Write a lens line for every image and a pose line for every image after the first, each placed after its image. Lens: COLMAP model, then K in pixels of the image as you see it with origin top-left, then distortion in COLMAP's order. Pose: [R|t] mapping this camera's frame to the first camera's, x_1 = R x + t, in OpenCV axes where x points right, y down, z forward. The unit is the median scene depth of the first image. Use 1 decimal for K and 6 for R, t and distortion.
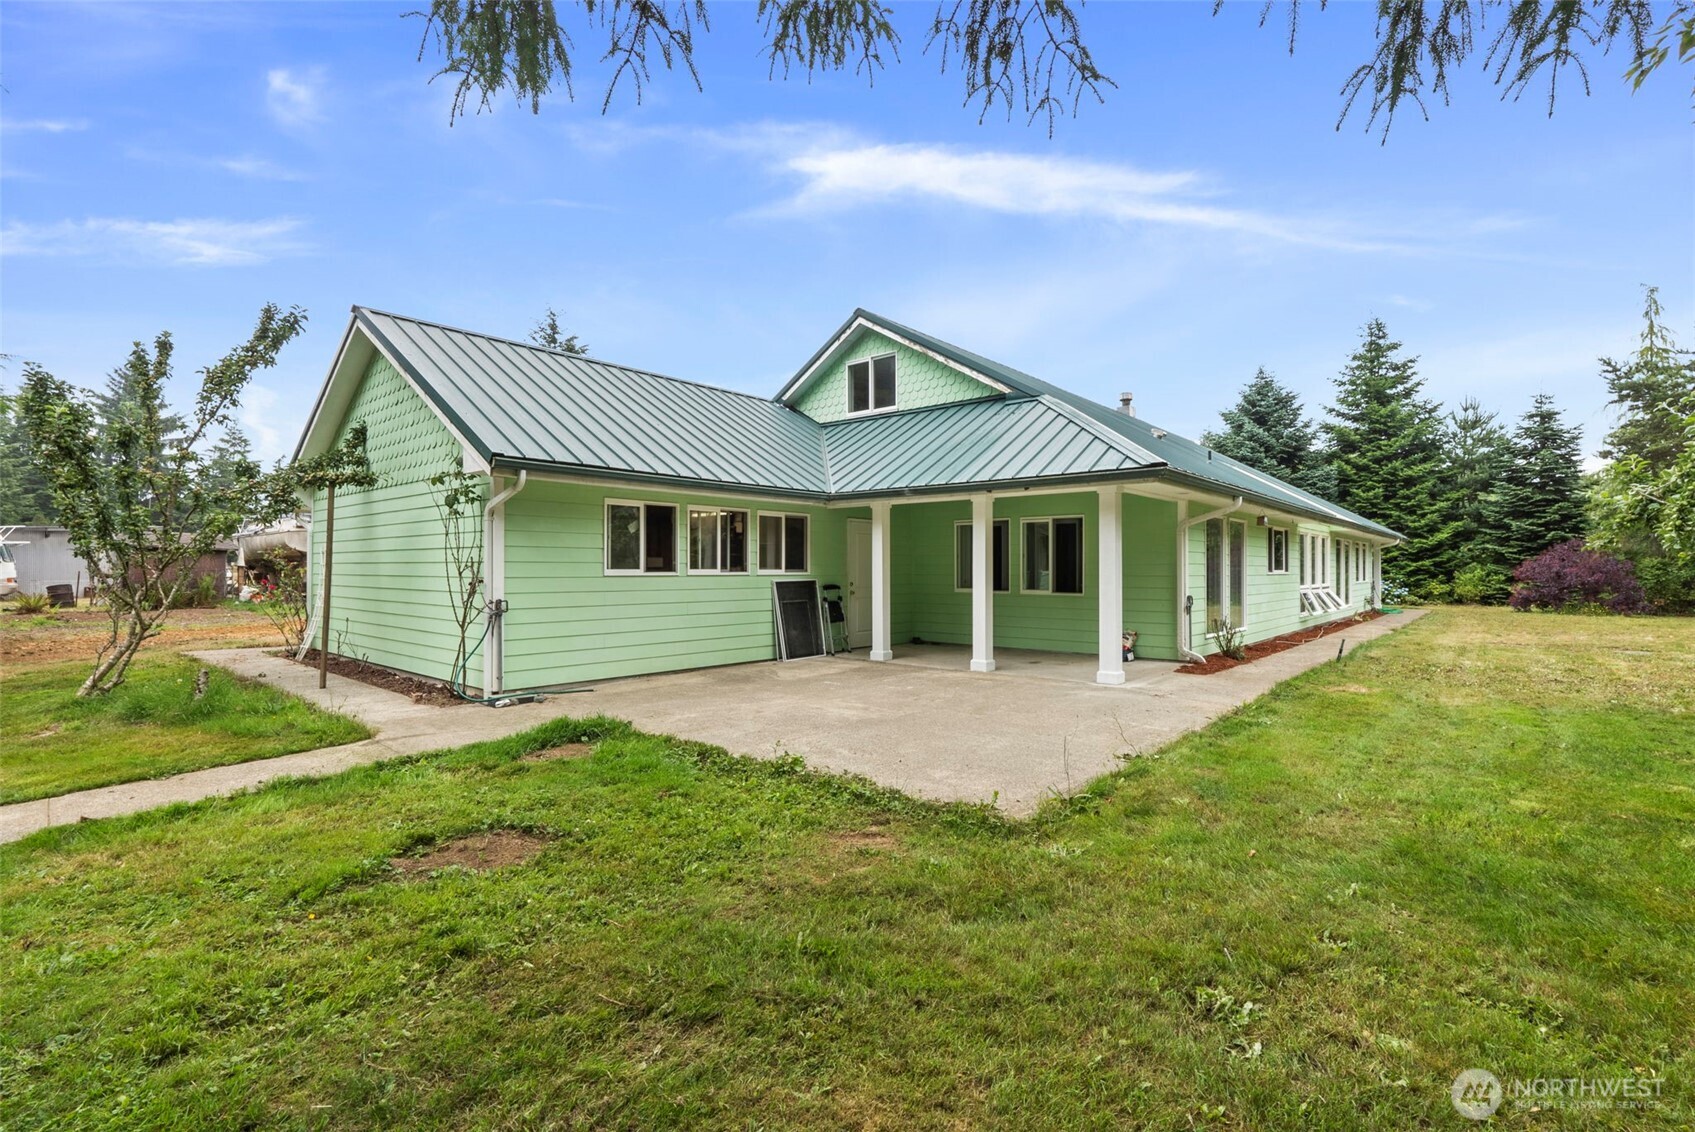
lens RADIAL K [[764.1, 0, 849.5], [0, 764.1, 562.6], [0, 0, 1]] dist [0.001998, 0.000285]
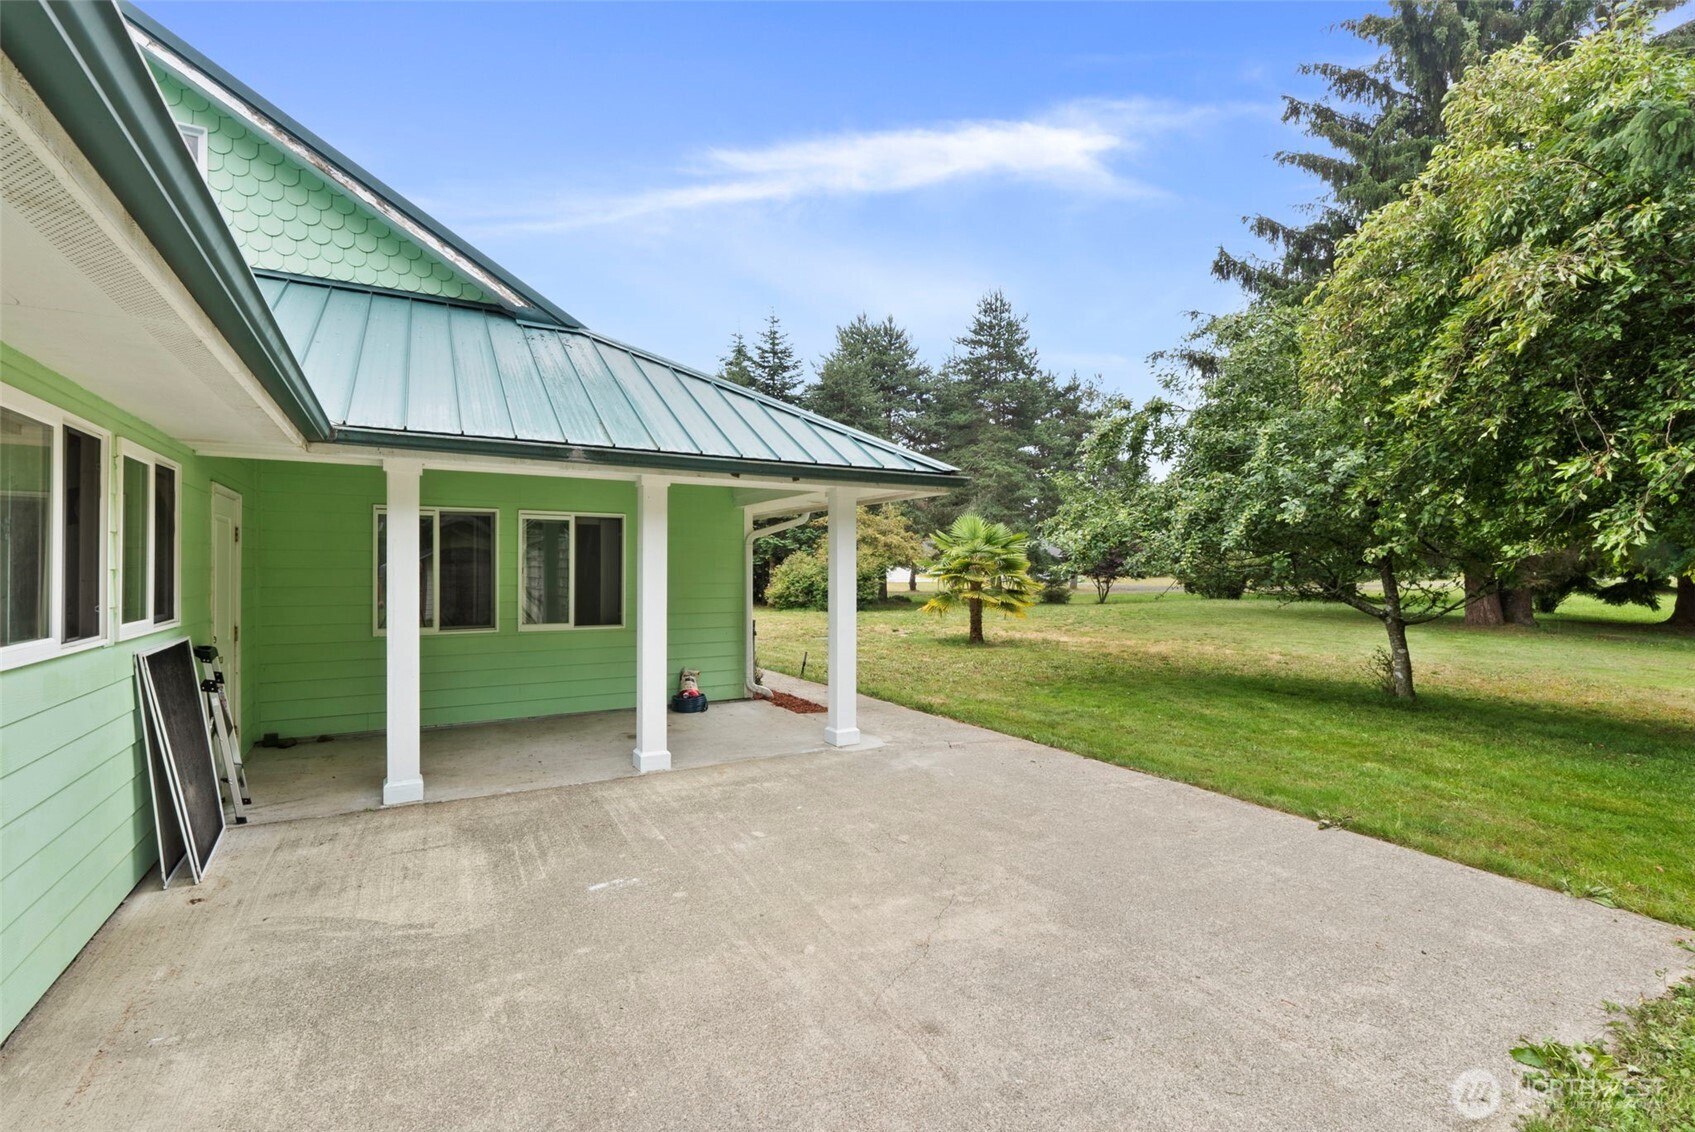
lens RADIAL K [[764.1, 0, 849.5], [0, 764.1, 562.6], [0, 0, 1]] dist [0.001998, 0.000285]
pose [[0.332175, 0.004034, 0.943209, -0.292852], [-0.010521, 0.999944, -0.000571, -0.018640], [-0.943159, -0.009733, 0.332199, 0.550676]]
